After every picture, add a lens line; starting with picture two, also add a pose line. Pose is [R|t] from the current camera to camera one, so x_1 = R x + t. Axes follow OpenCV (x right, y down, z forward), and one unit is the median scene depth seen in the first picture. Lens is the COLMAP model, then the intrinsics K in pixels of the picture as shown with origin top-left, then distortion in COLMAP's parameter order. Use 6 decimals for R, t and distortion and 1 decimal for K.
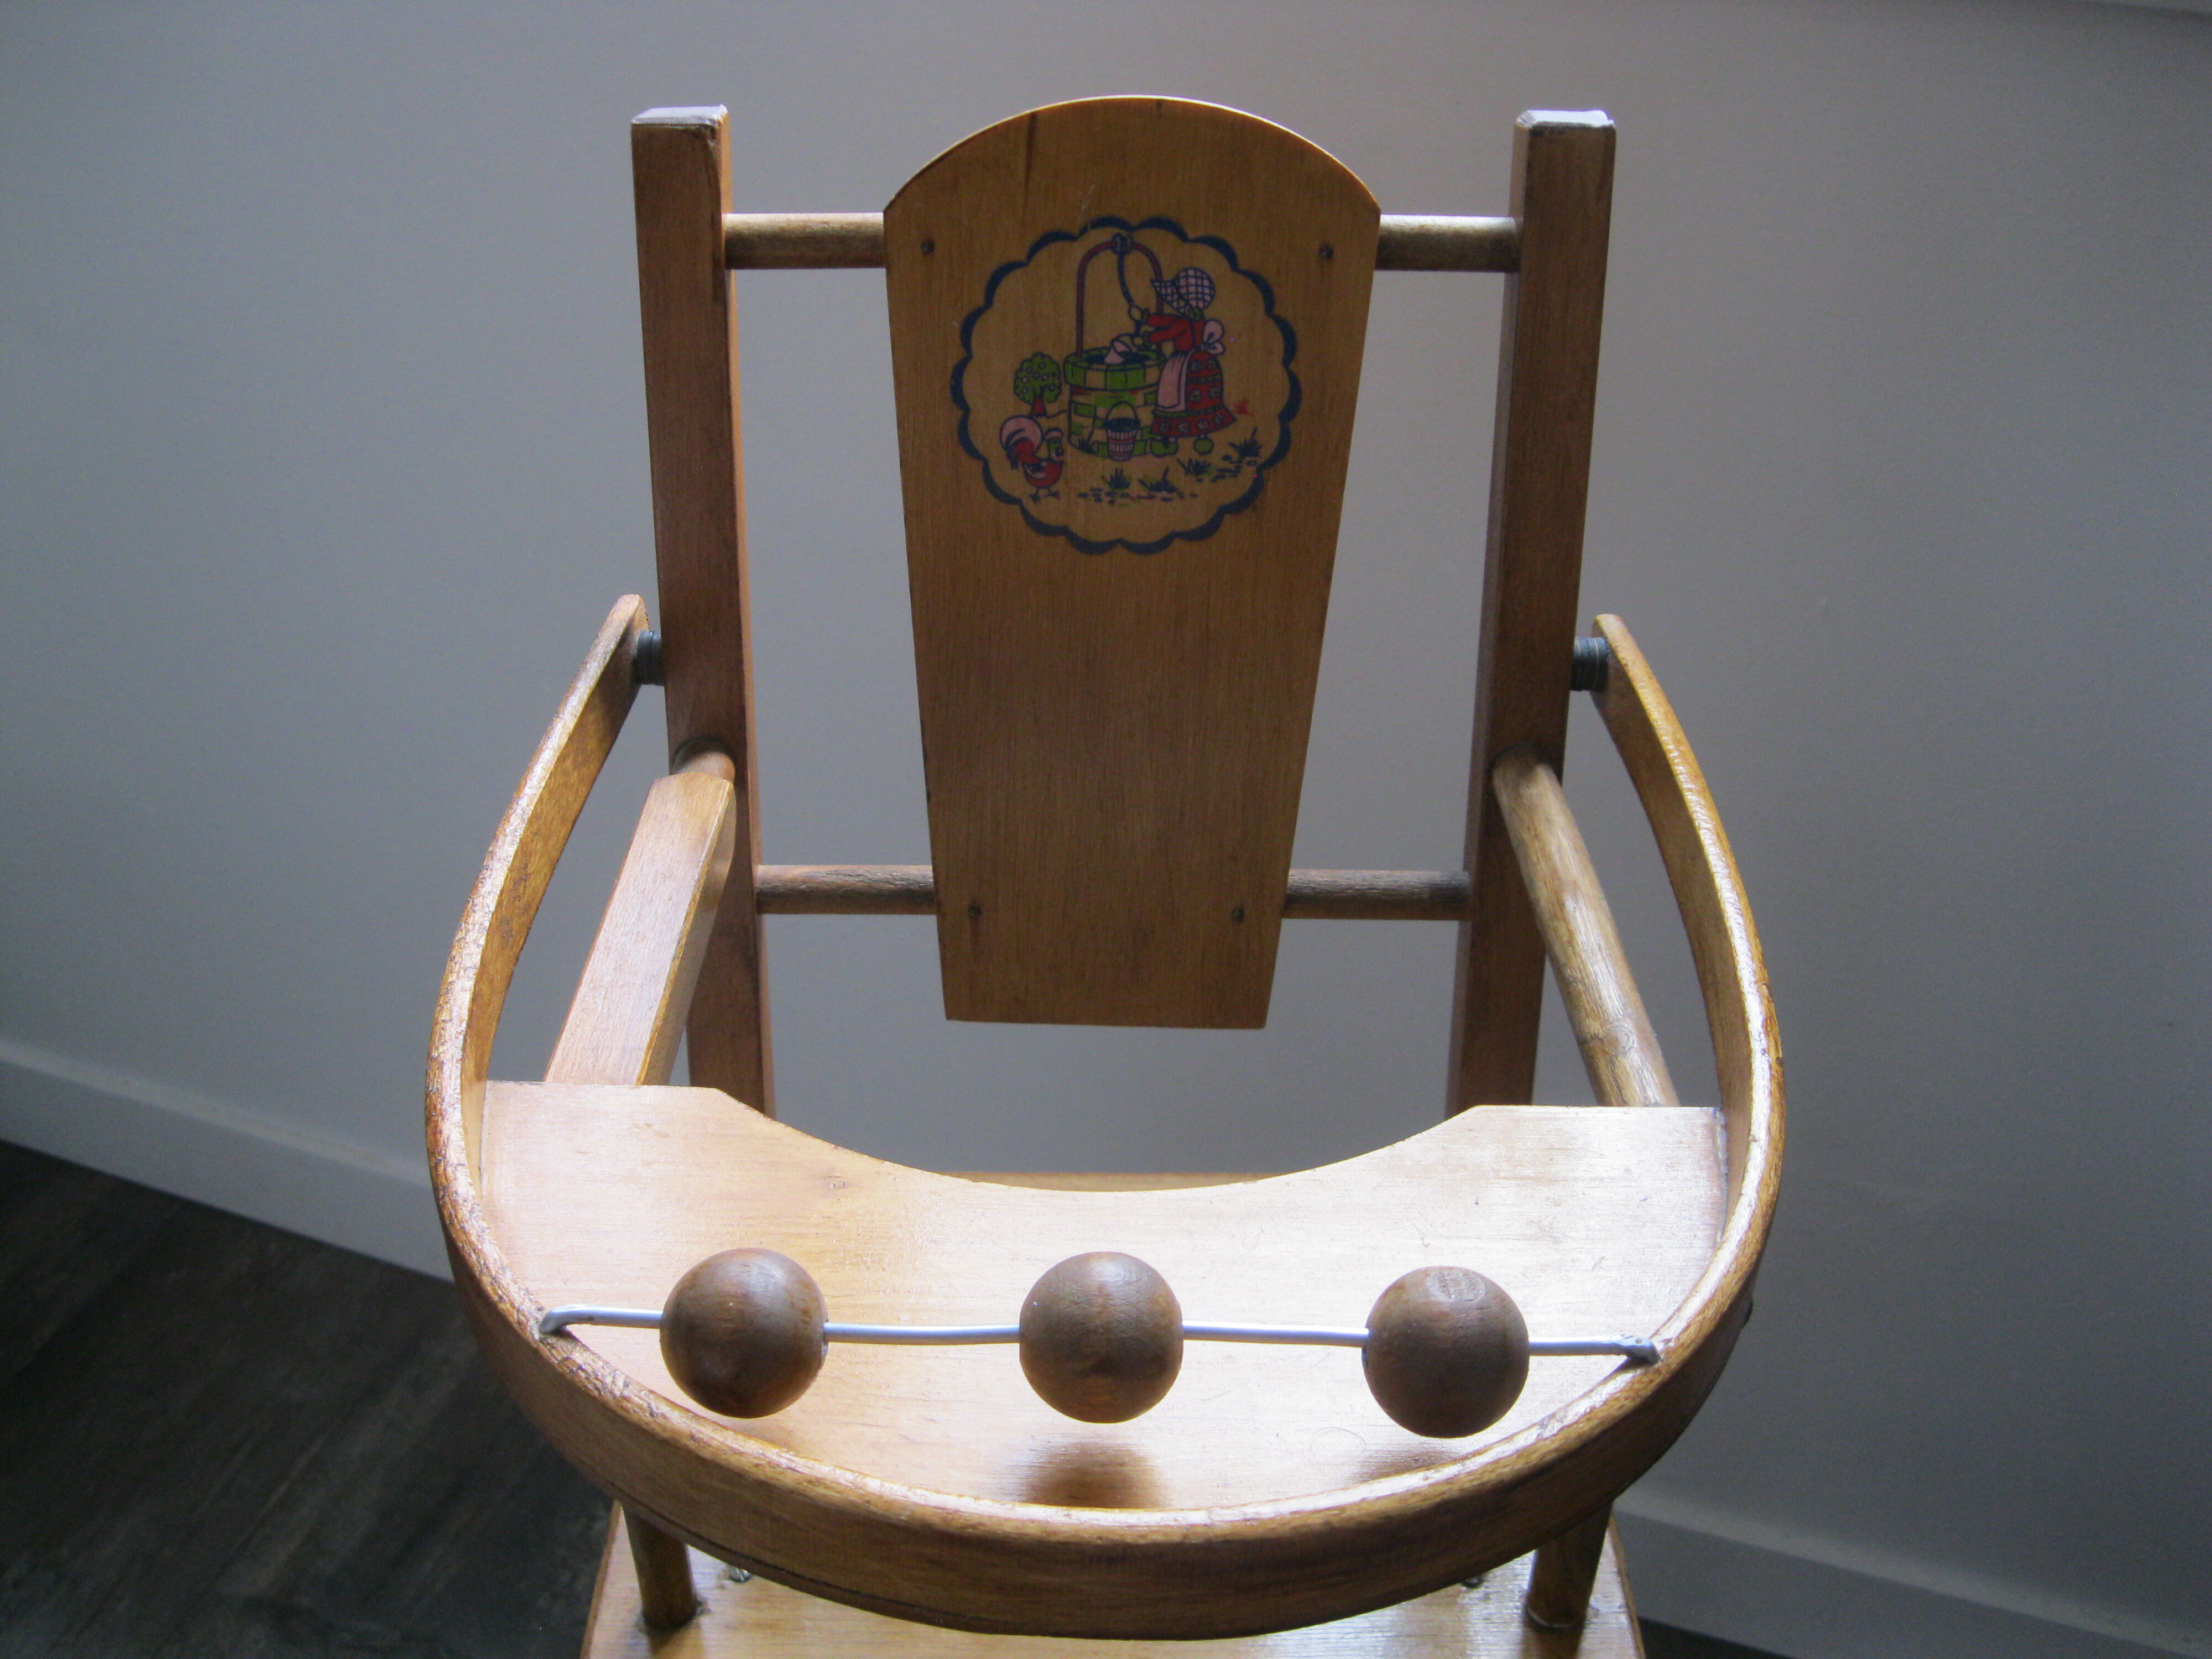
lens RADIAL K [[2322.1, 0, 1061.1], [0, 2322.1, 802.9], [0, 0, 1]] dist [-0.111542, 0.000000]
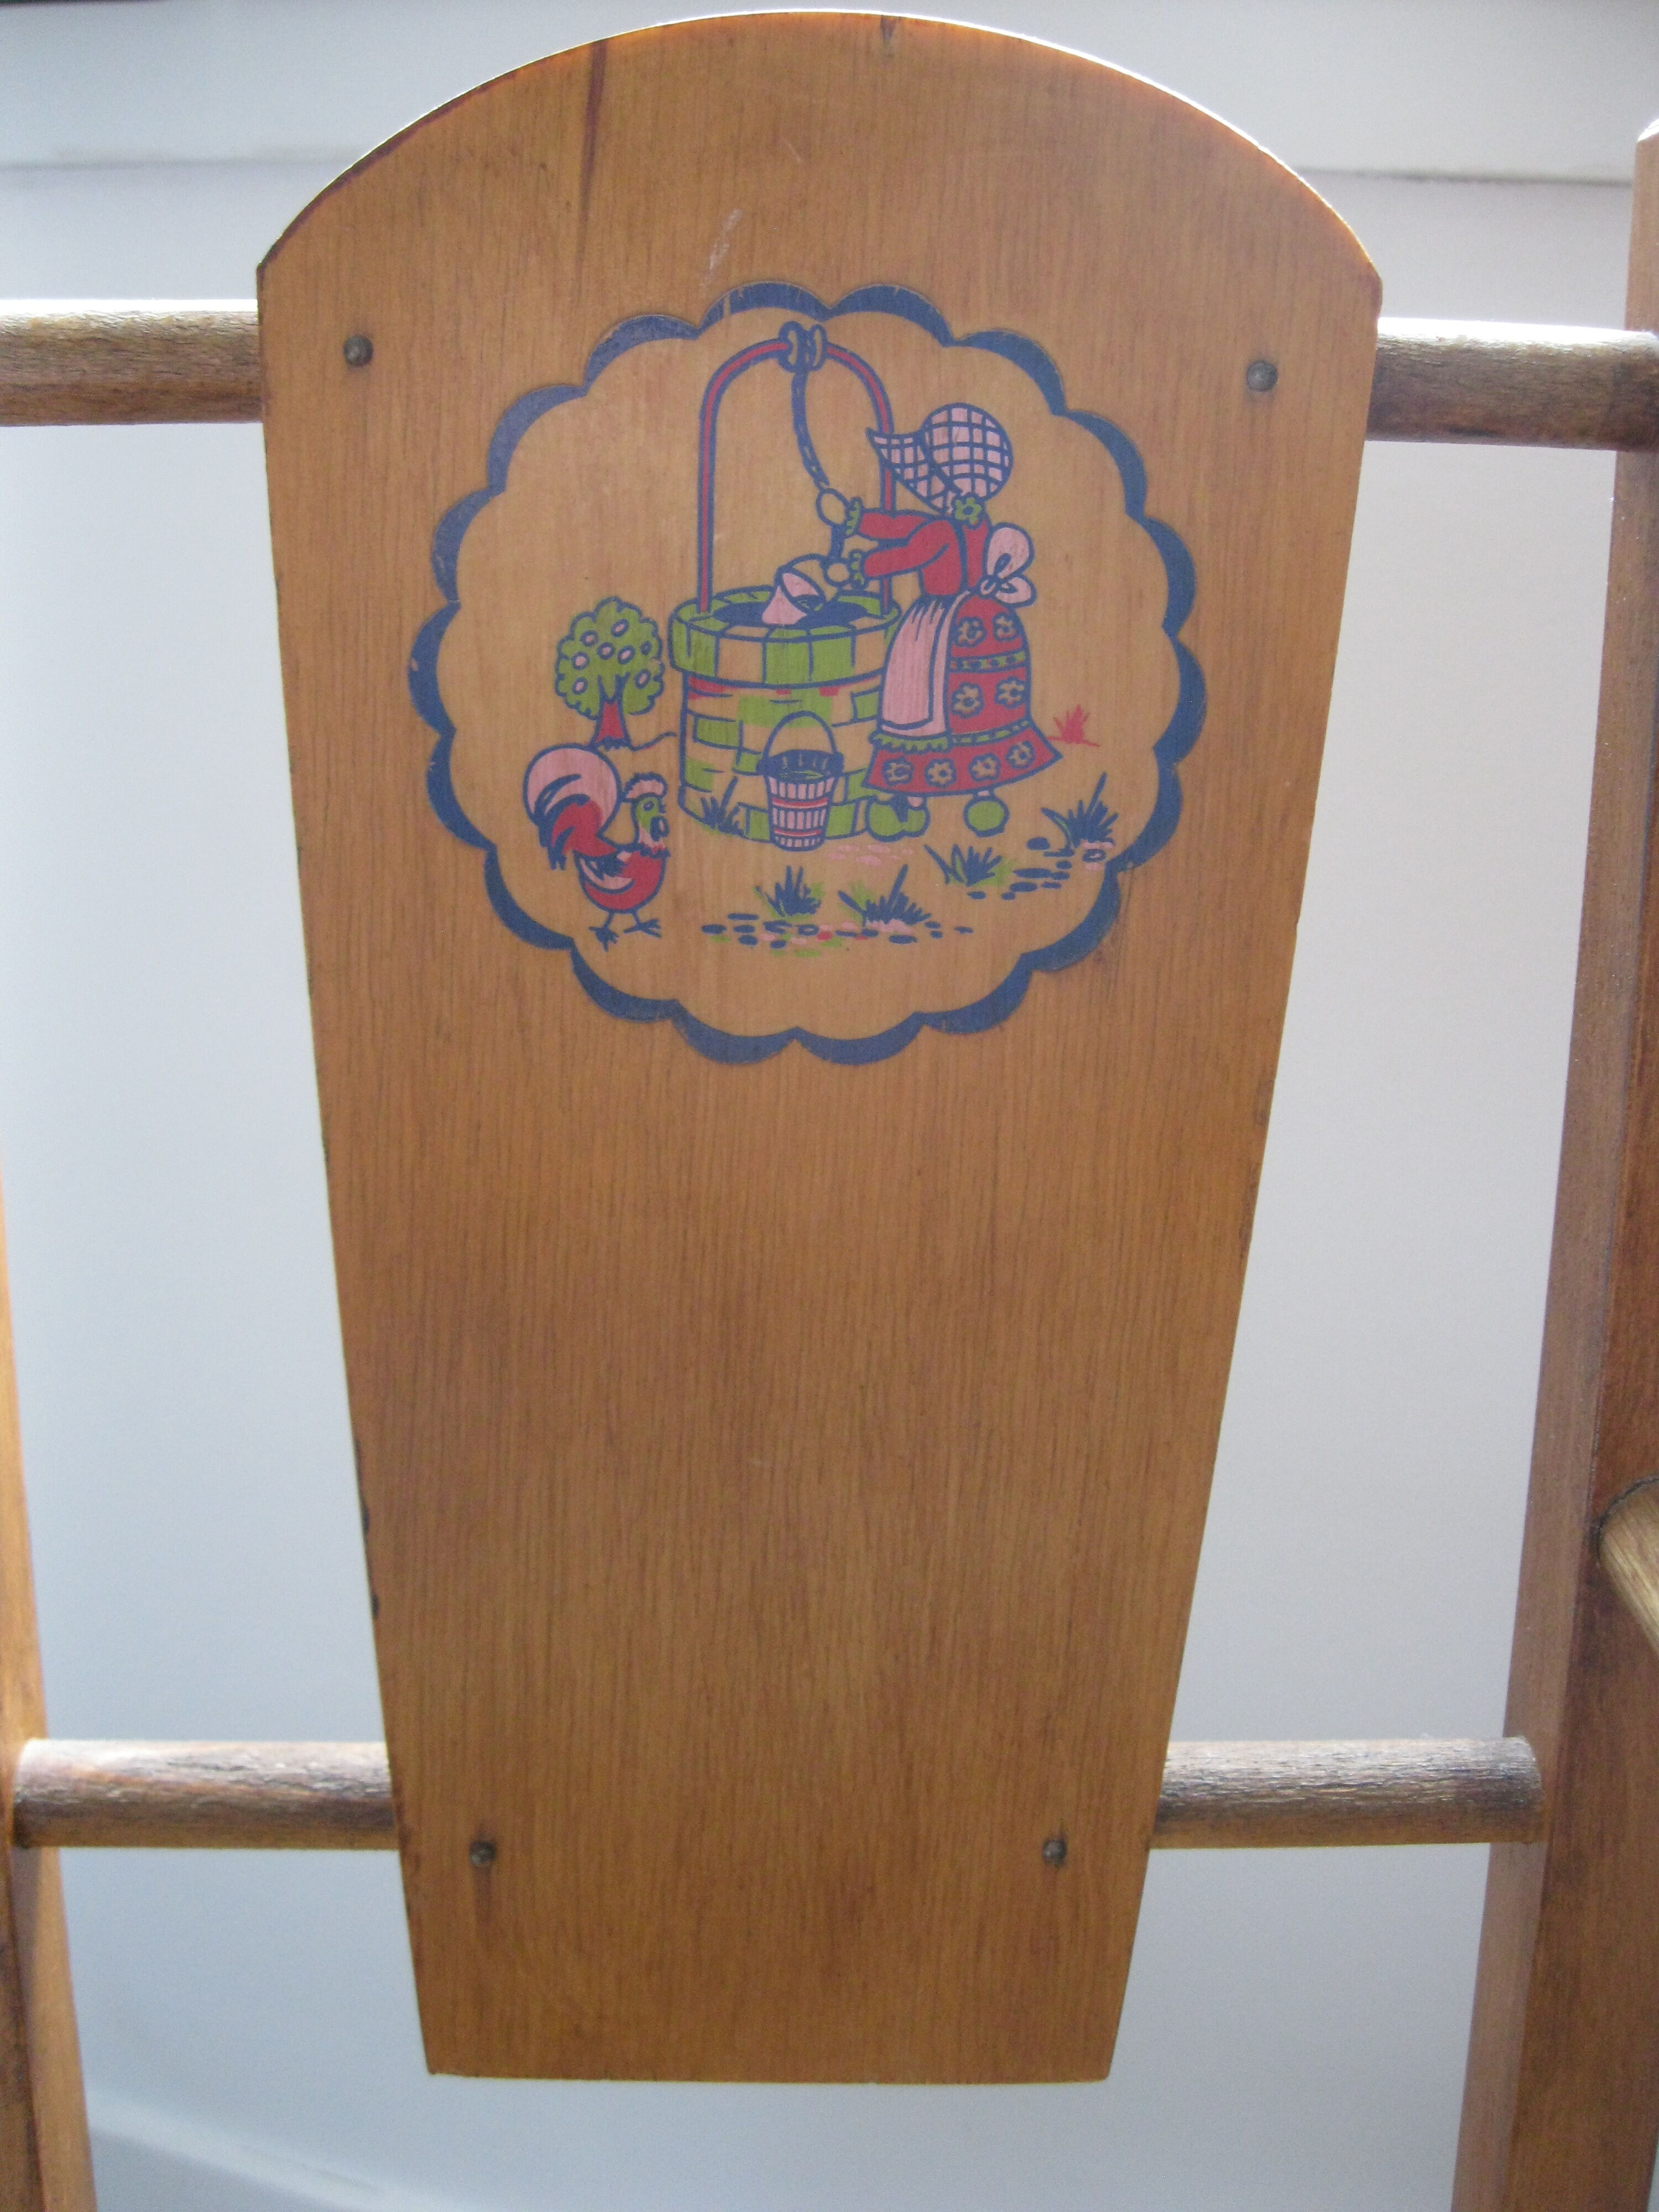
lens RADIAL K [[2322.1, 0, 870.3], [0, 2322.1, 1056.3], [0, 0, 1]] dist [-0.111542, 0.000000]
pose [[0.998138, 0.001331, 0.060976, 0.012636], [0.008880, 0.985937, -0.166883, -0.035392], [-0.060341, 0.167114, 0.984089, 0.577472]]
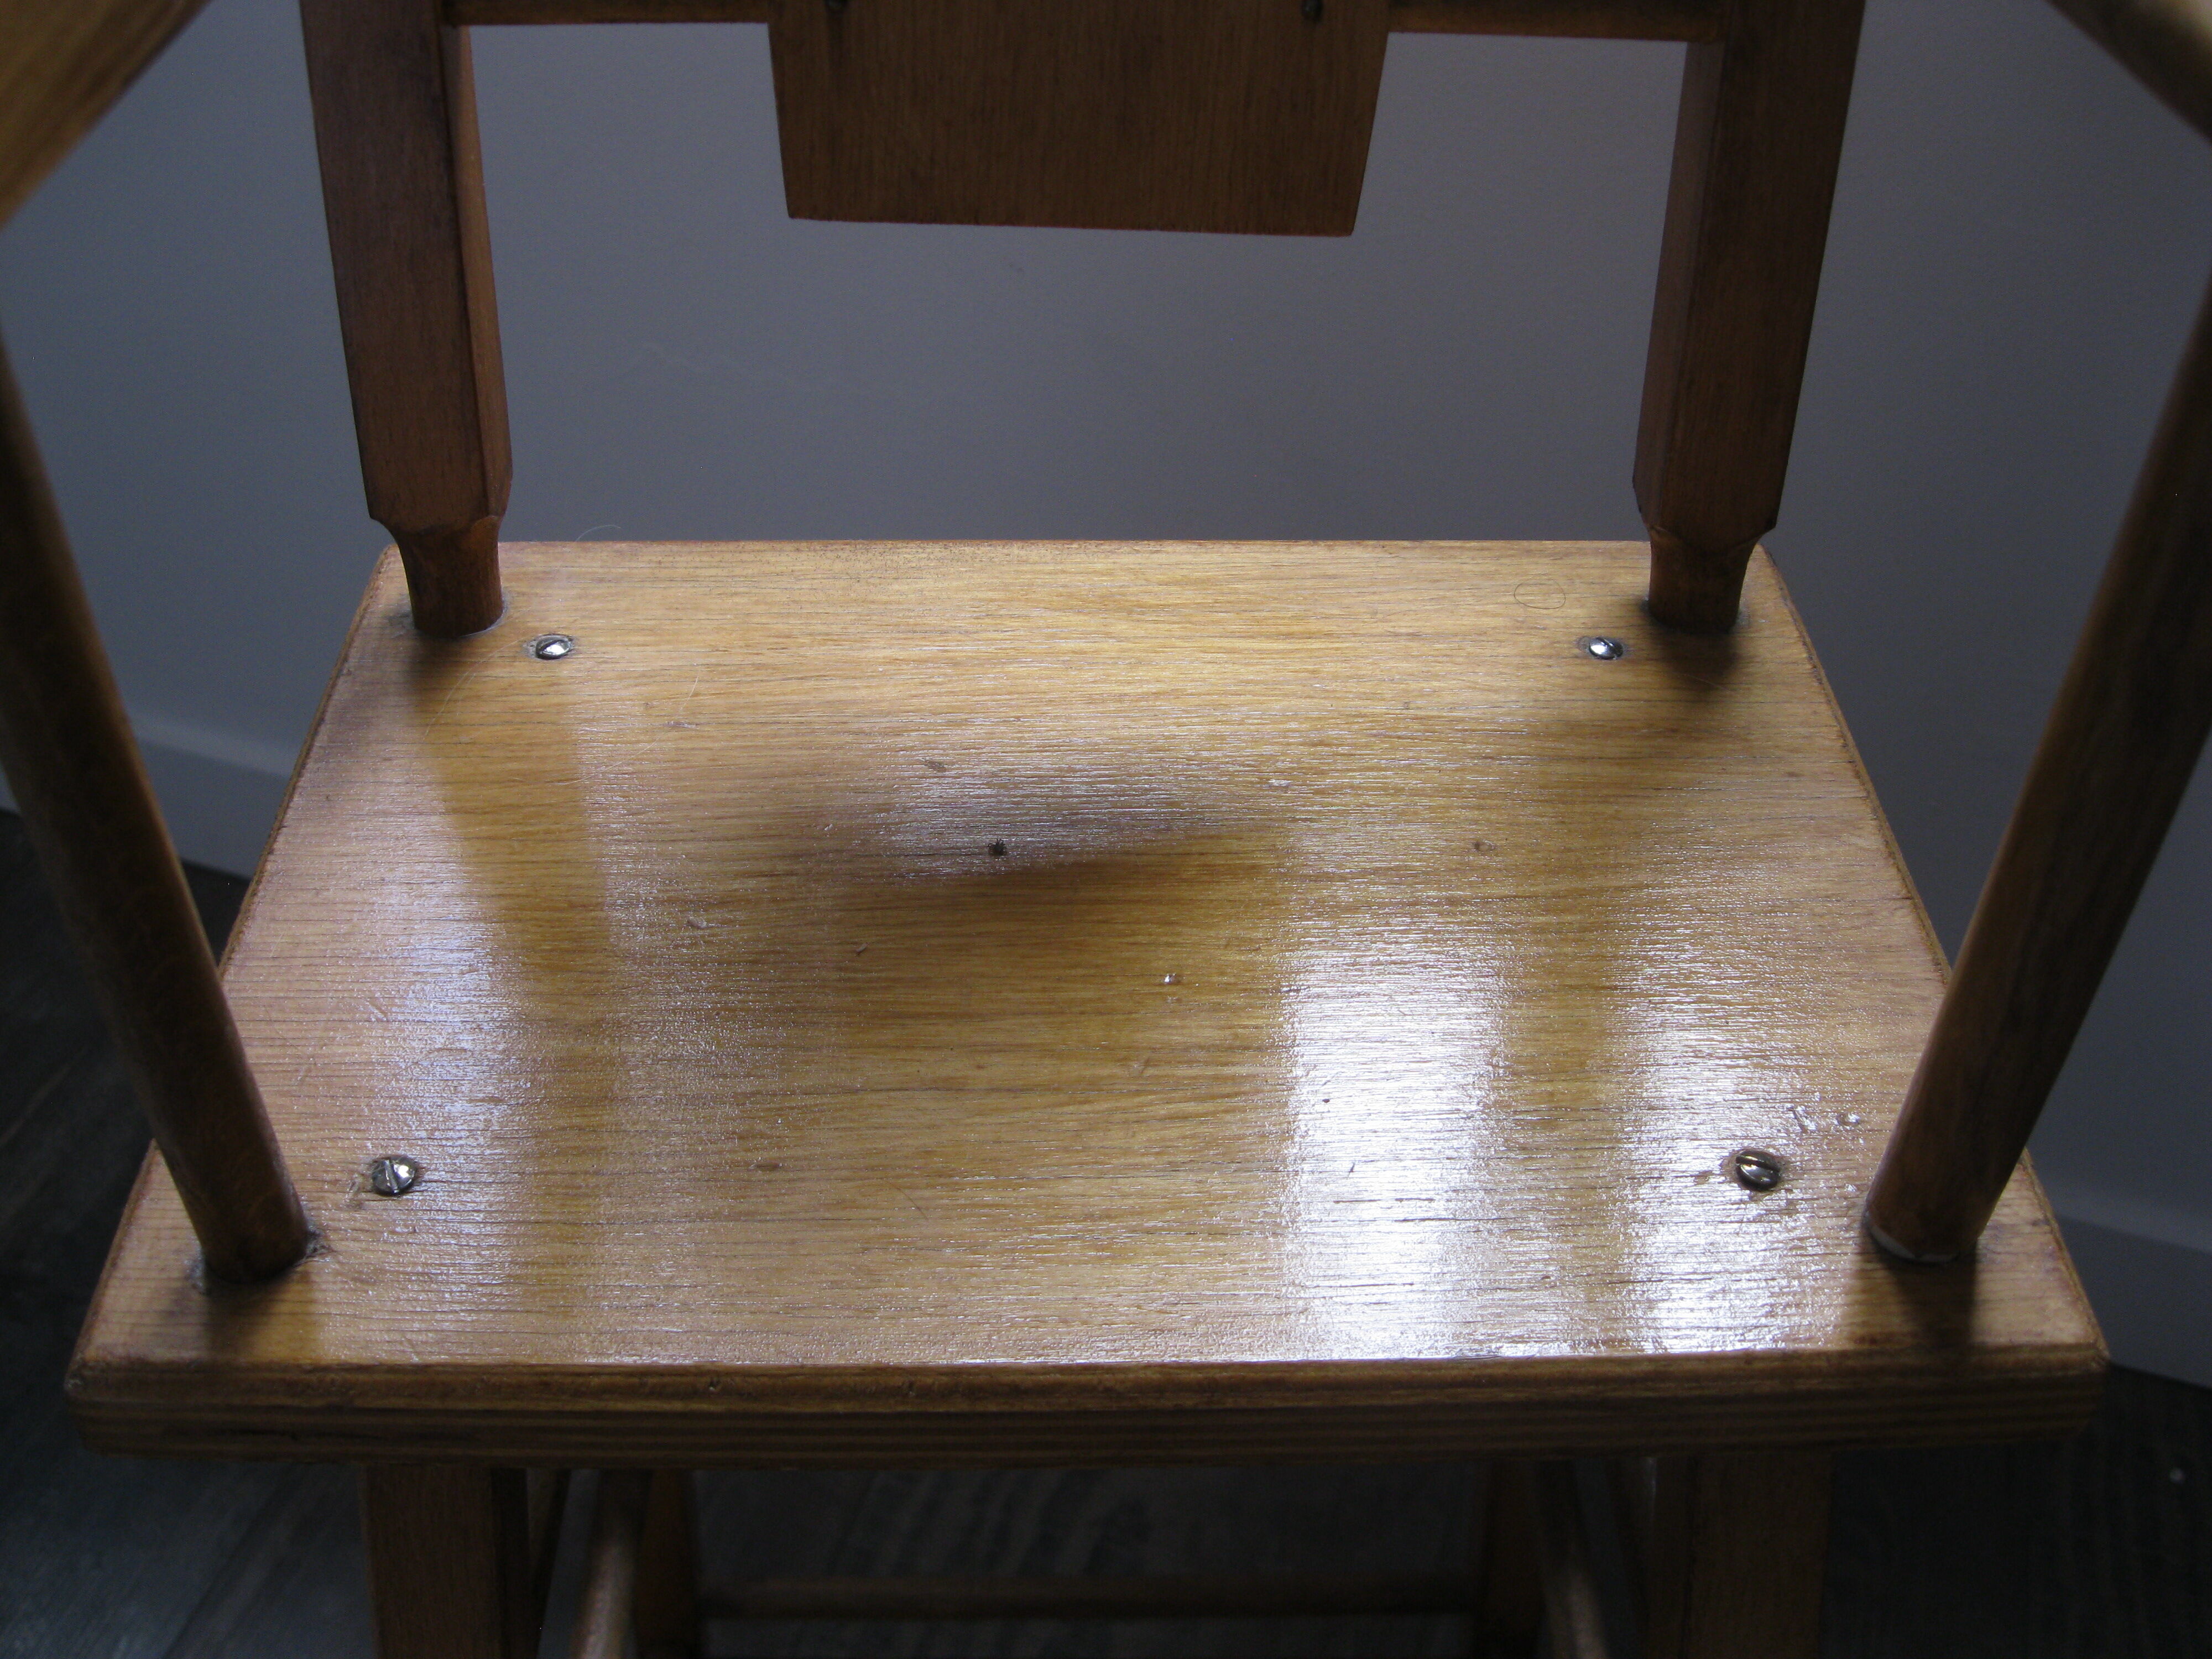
lens RADIAL K [[2322.1, 0, 1081.2], [0, 2322.1, 799.4], [0, 0, 1]] dist [-0.111542, 0.000000]
pose [[0.999281, -0.005498, 0.037522, -0.000444], [0.000345, 0.990713, 0.135969, 0.176765], [-0.037922, -0.135858, 0.990002, 0.478564]]
